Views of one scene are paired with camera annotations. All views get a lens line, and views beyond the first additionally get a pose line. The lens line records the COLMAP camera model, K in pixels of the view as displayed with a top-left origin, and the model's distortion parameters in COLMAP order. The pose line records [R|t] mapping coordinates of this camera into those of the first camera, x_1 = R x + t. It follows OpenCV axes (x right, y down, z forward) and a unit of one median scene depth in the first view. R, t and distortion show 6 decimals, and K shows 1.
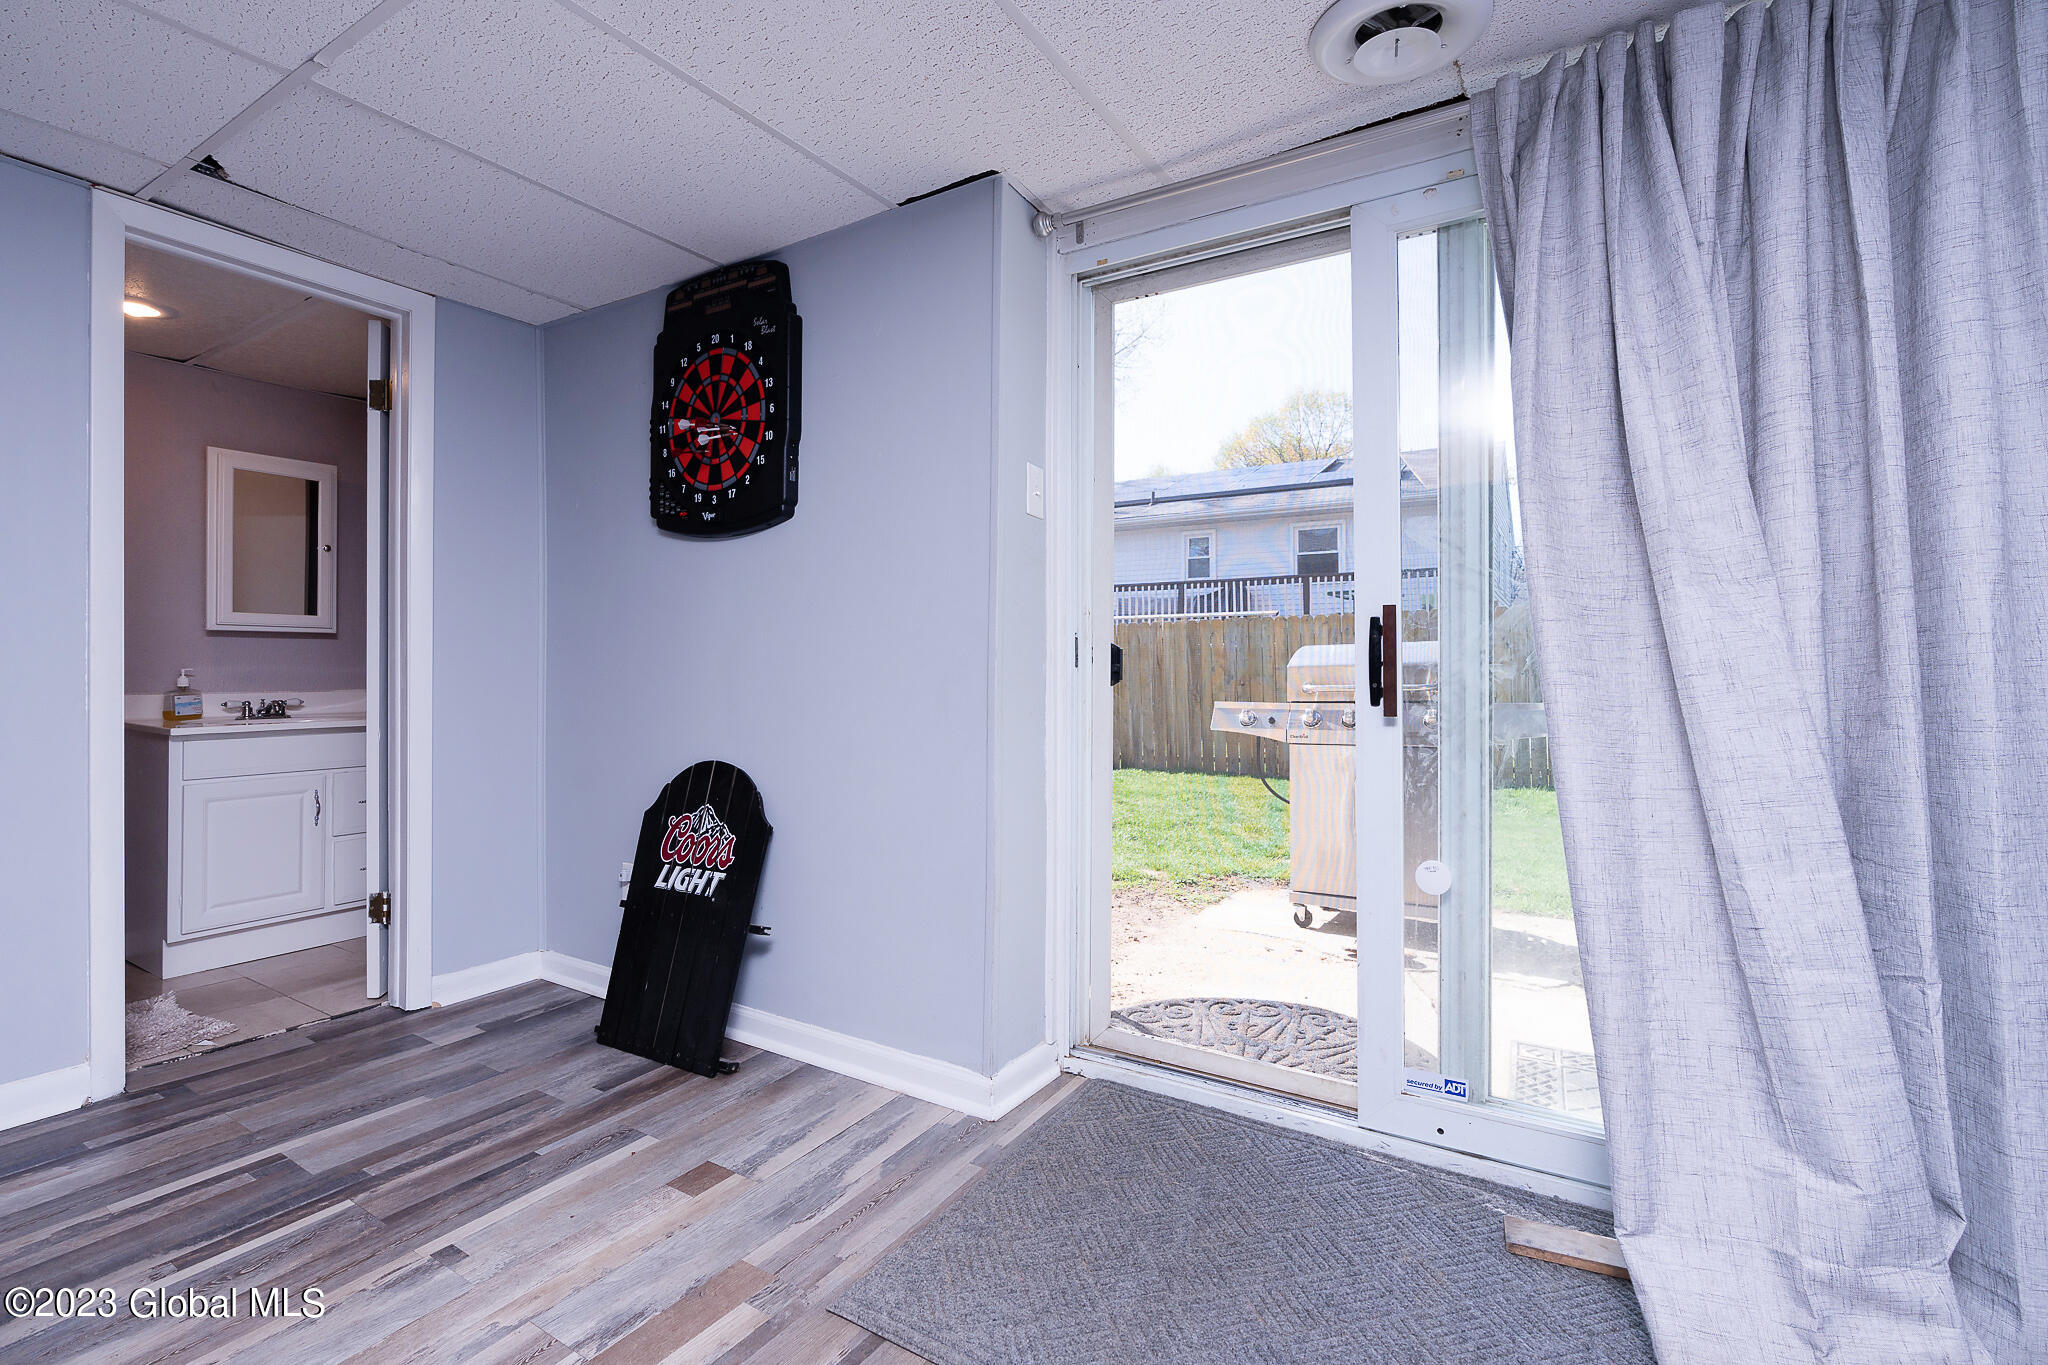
lens RADIAL K [[913.7, 0, 1031.1], [0, 913.7, 667.4], [0, 0, 1]] dist [-0.012057, 0.003600]
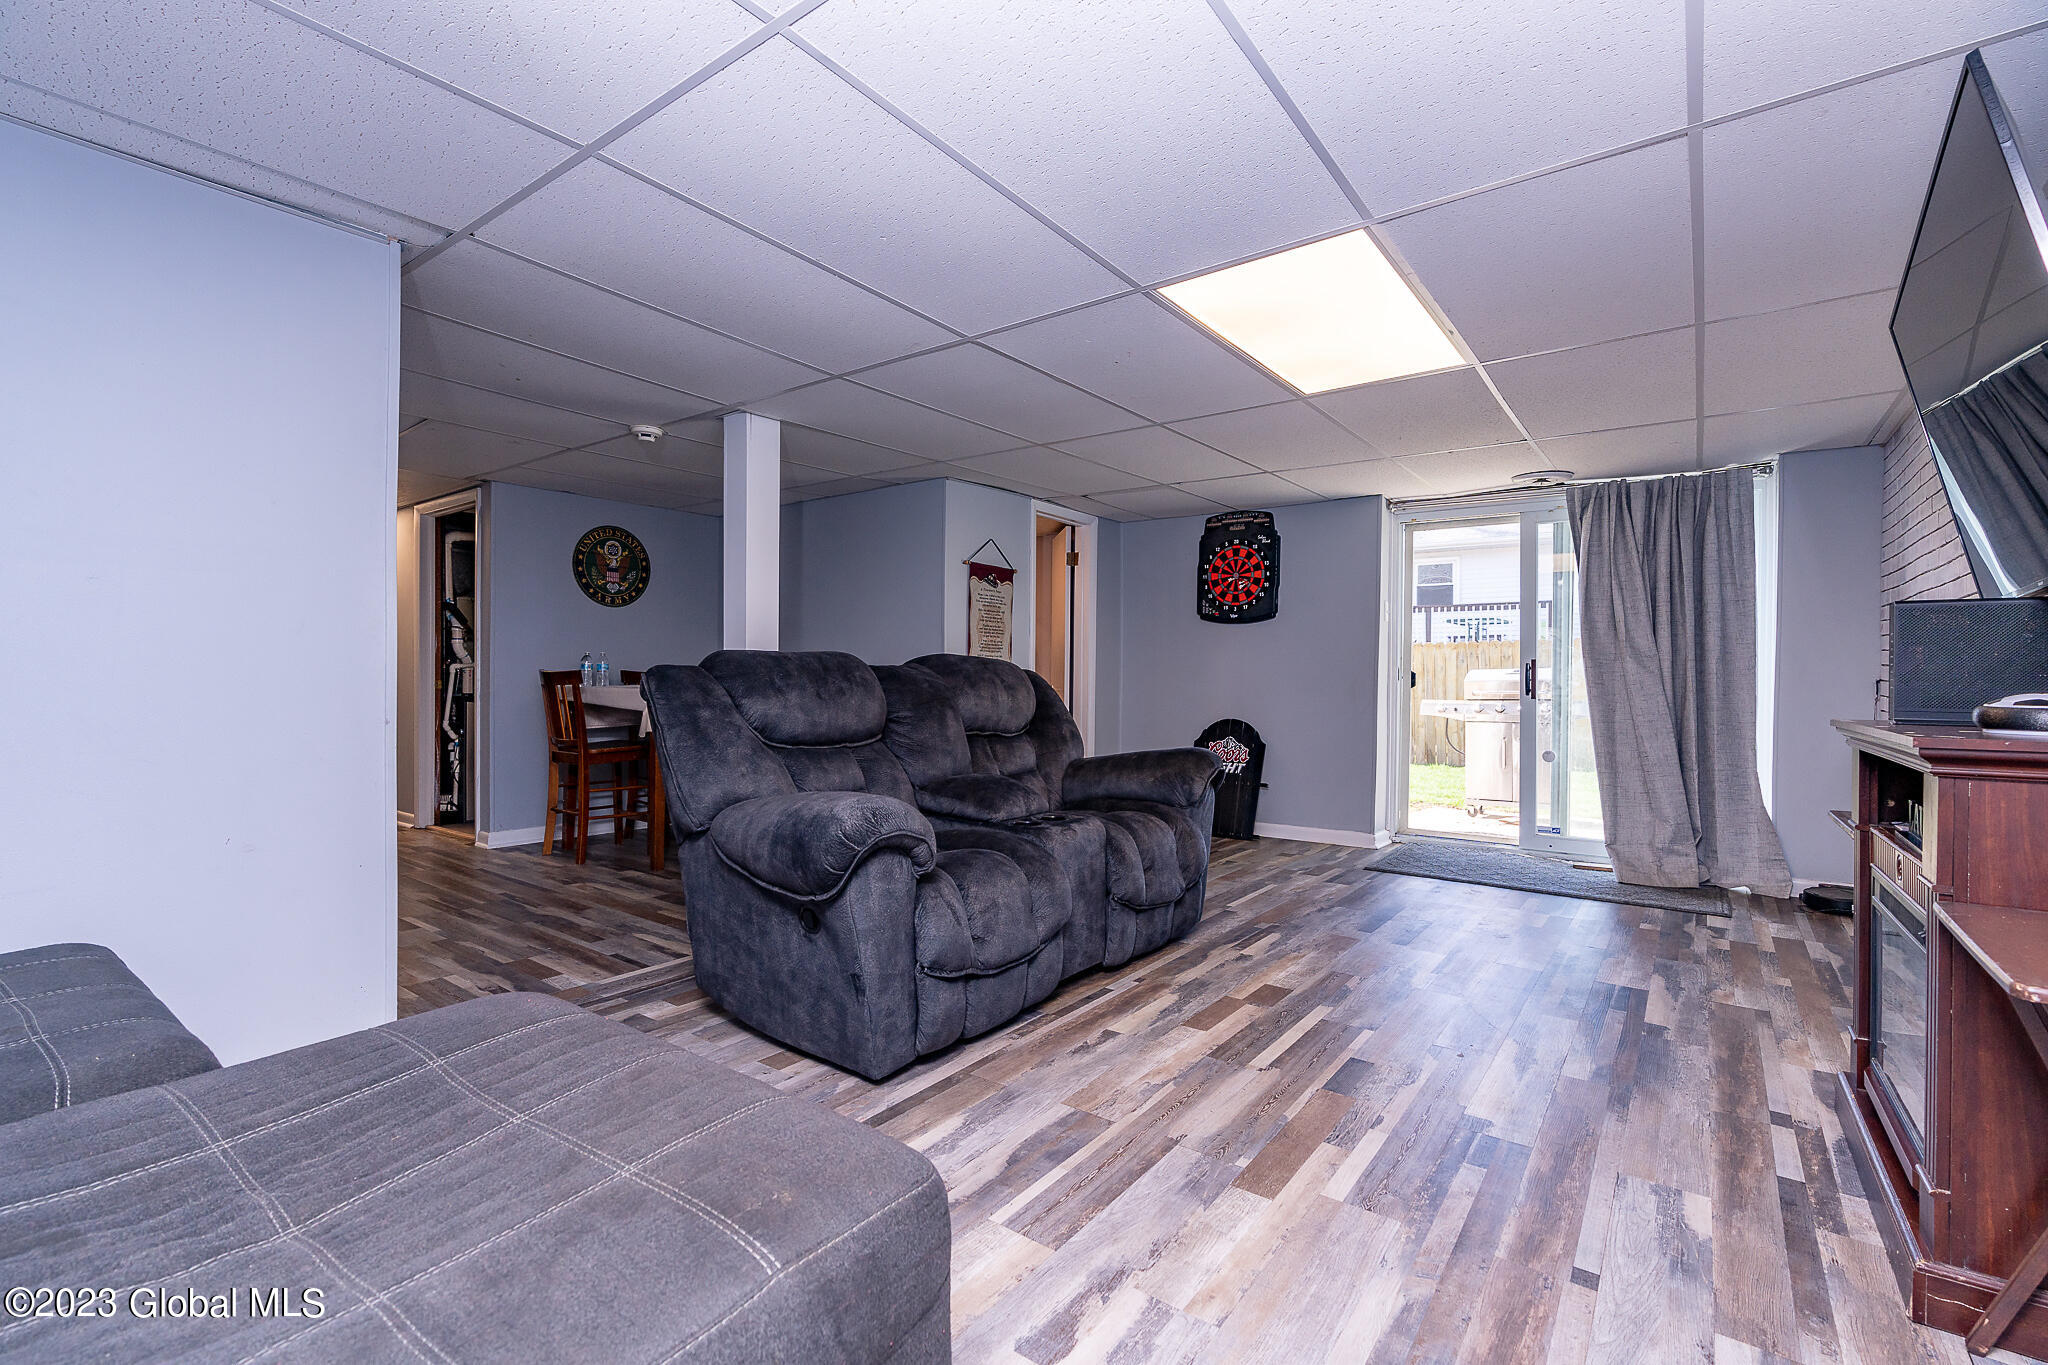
lens RADIAL K [[913.7, 0, 1032.7], [0, 913.7, 685.3], [0, 0, 1]] dist [-0.012057, 0.003600]
pose [[0.996312, 0.009226, -0.085307, -0.682858], [-0.008711, 0.999942, 0.006400, 0.005133], [0.085361, -0.005633, 0.996334, -1.454614]]
